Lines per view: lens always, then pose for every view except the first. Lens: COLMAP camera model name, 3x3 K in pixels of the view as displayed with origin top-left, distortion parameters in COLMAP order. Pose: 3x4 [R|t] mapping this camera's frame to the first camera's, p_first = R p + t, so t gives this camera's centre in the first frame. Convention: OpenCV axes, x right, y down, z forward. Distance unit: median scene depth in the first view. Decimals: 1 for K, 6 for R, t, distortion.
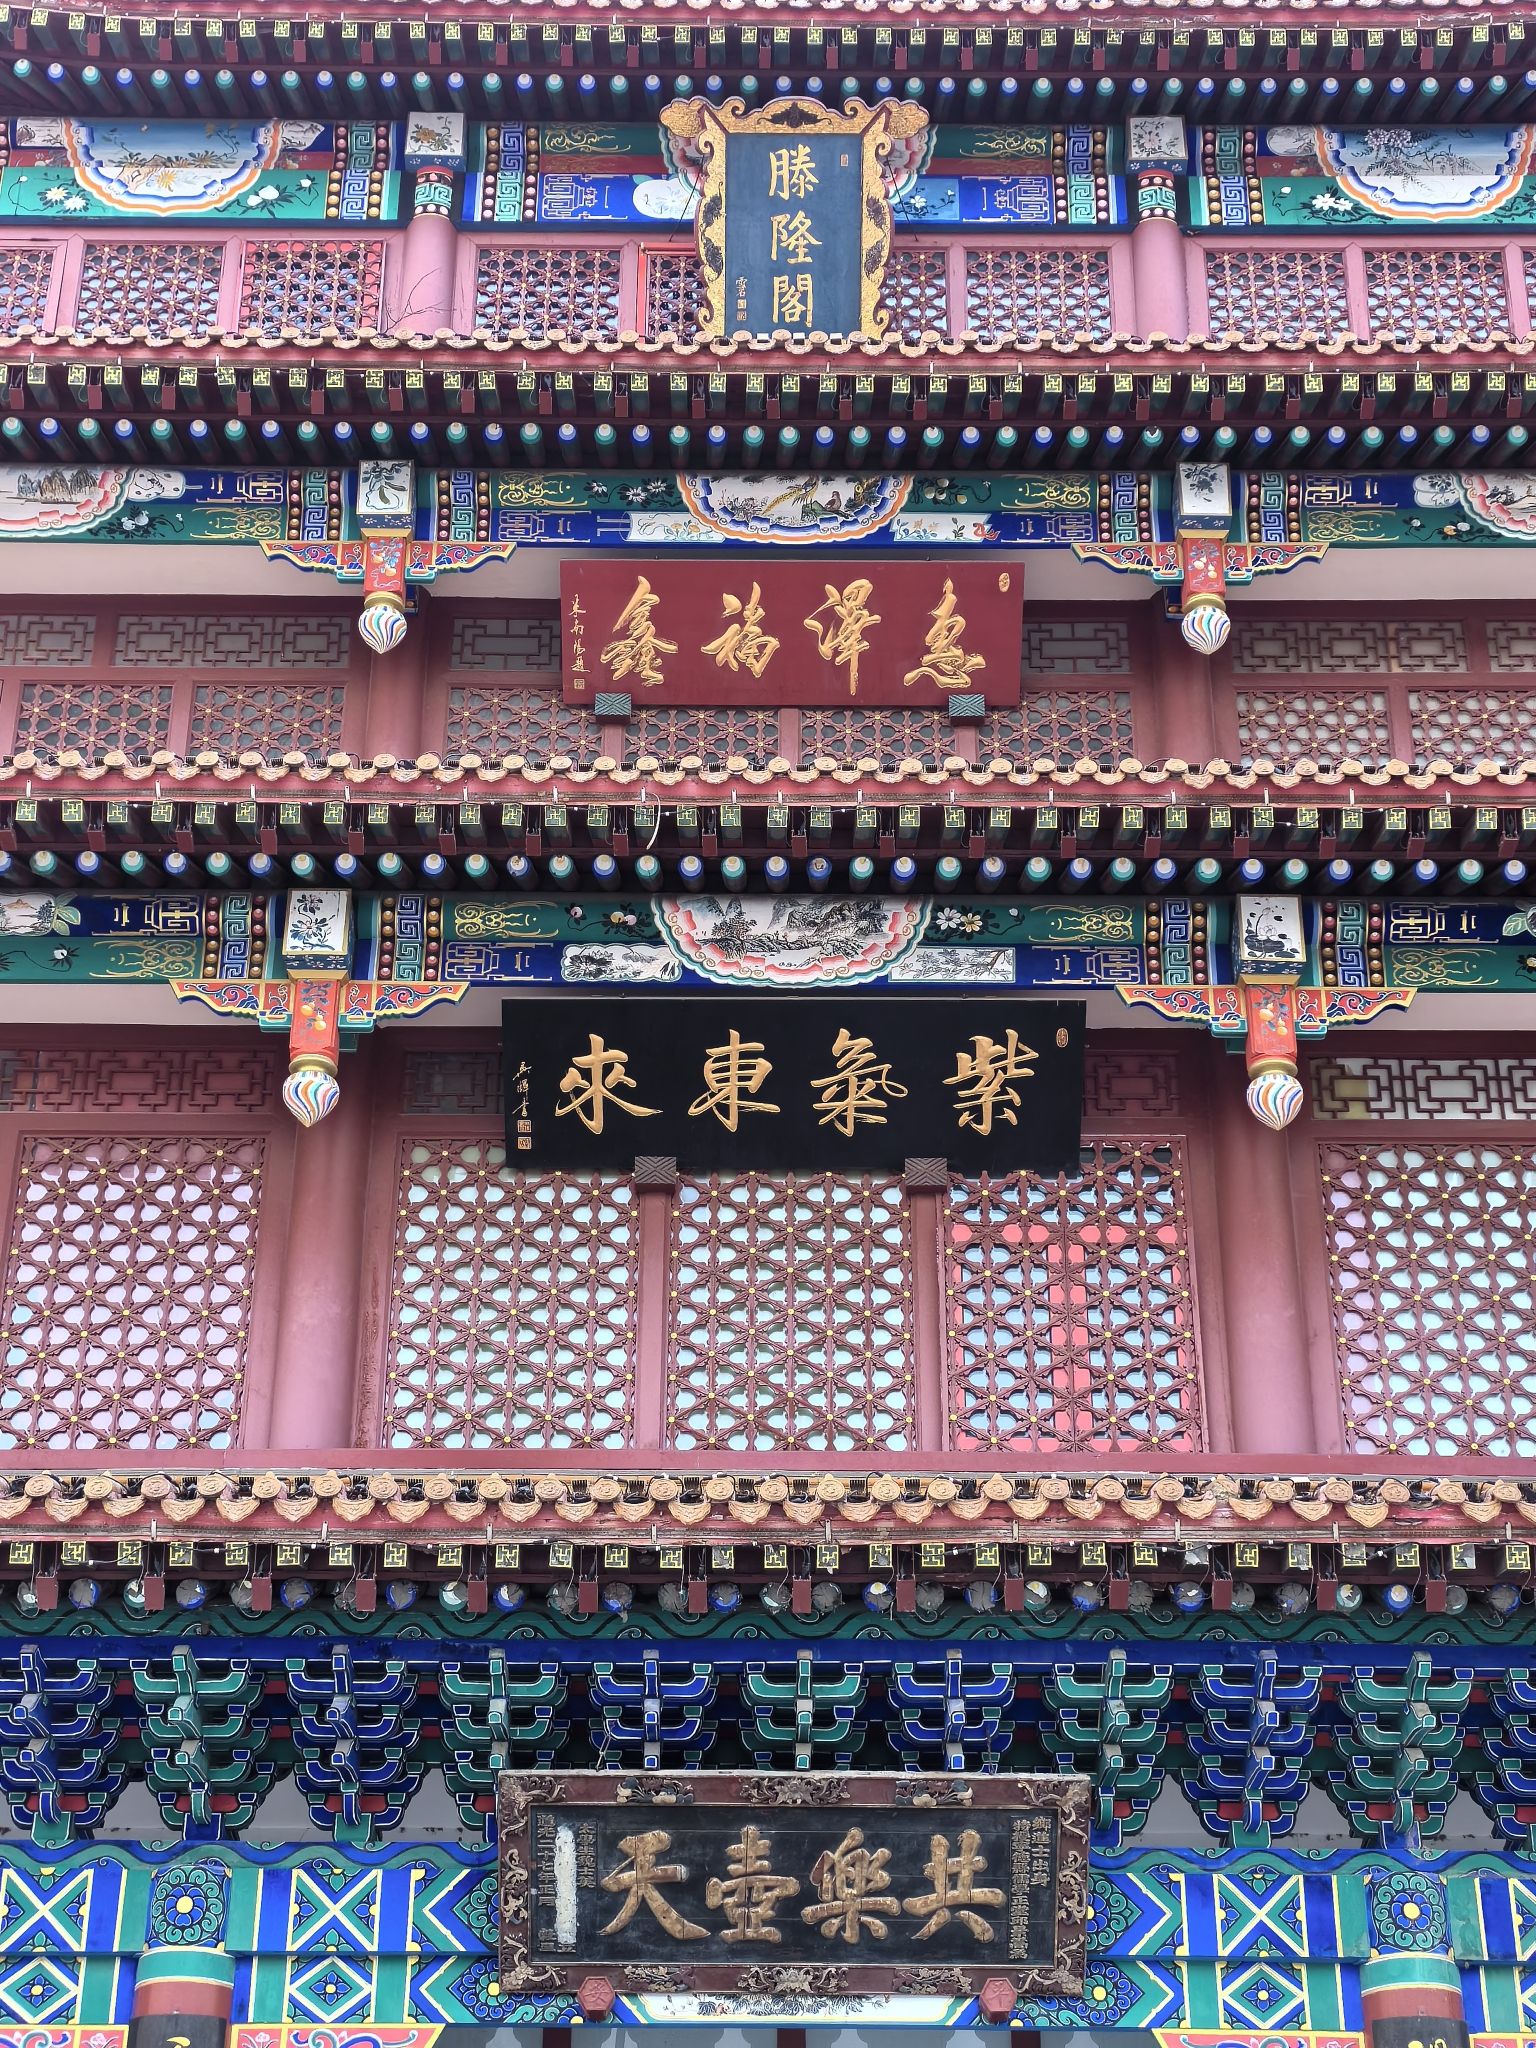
lens RADIAL K [[3281.2, 0, 756.1], [0, 3281.2, 1019.2], [0, 0, 1]] dist [0.161432, -0.666960]
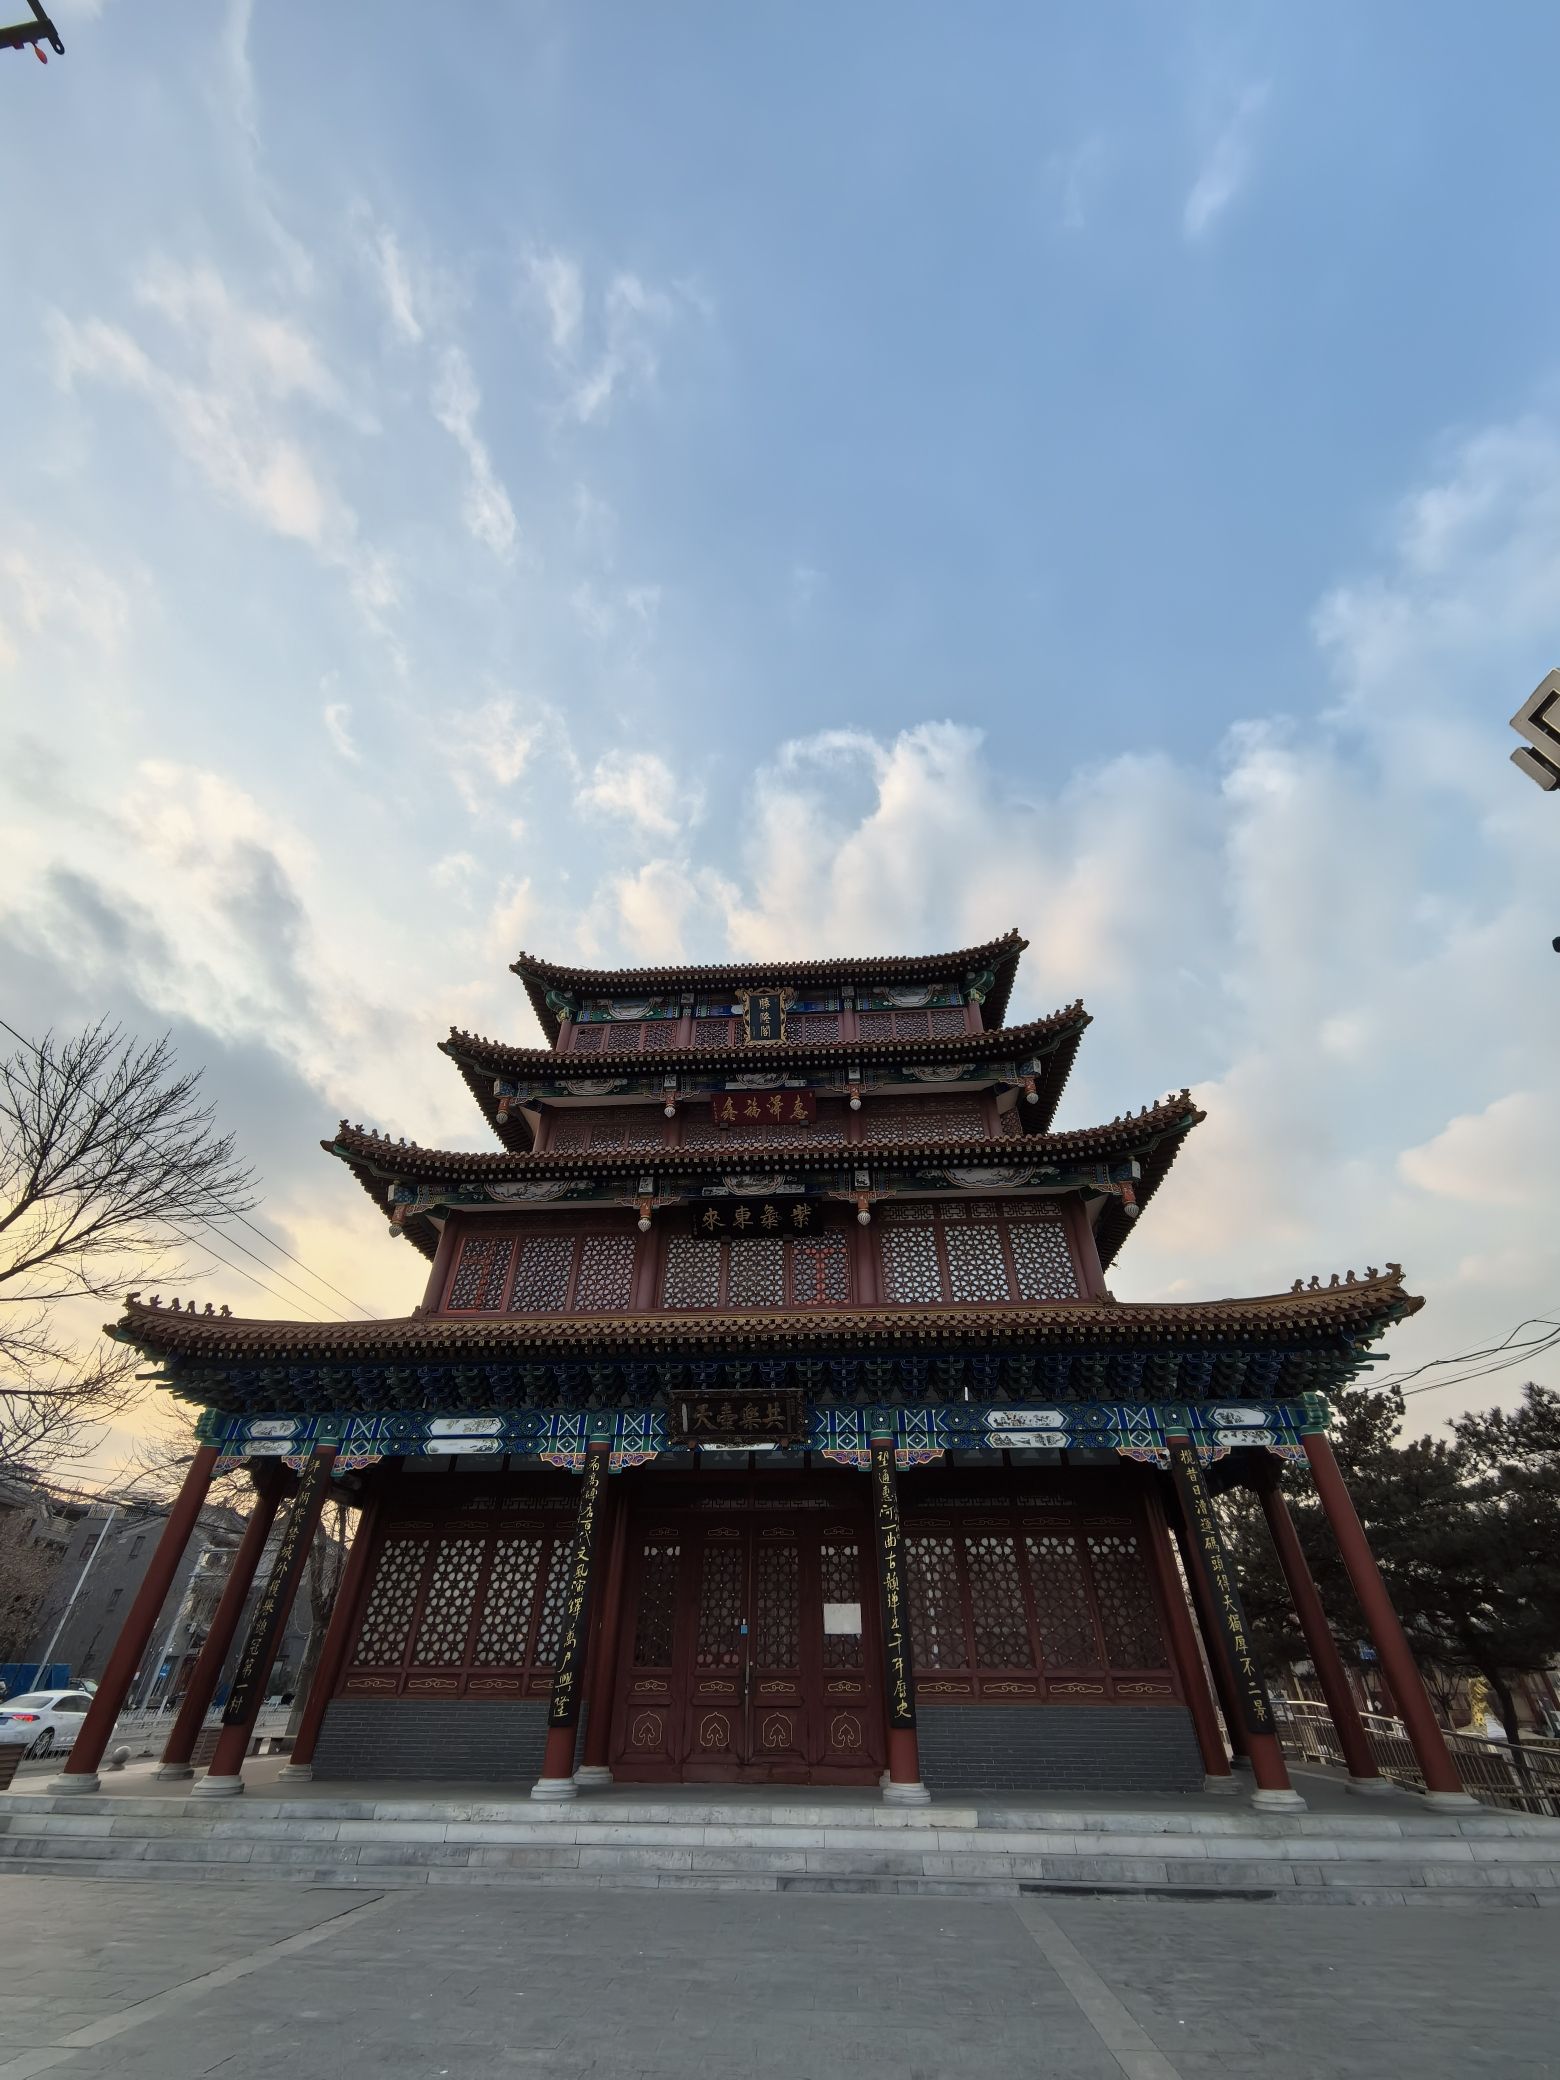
lens RADIAL K [[805.3, 0, 780.0], [0, 805.3, 1040.0], [0, 0, 1]] dist [0.001066, 0.000058]
pose [[0.997358, -0.045826, -0.056363, 0.113950], [0.036636, 0.987321, -0.154451, -0.046601], [0.062726, 0.151978, 0.986392, -0.088677]]
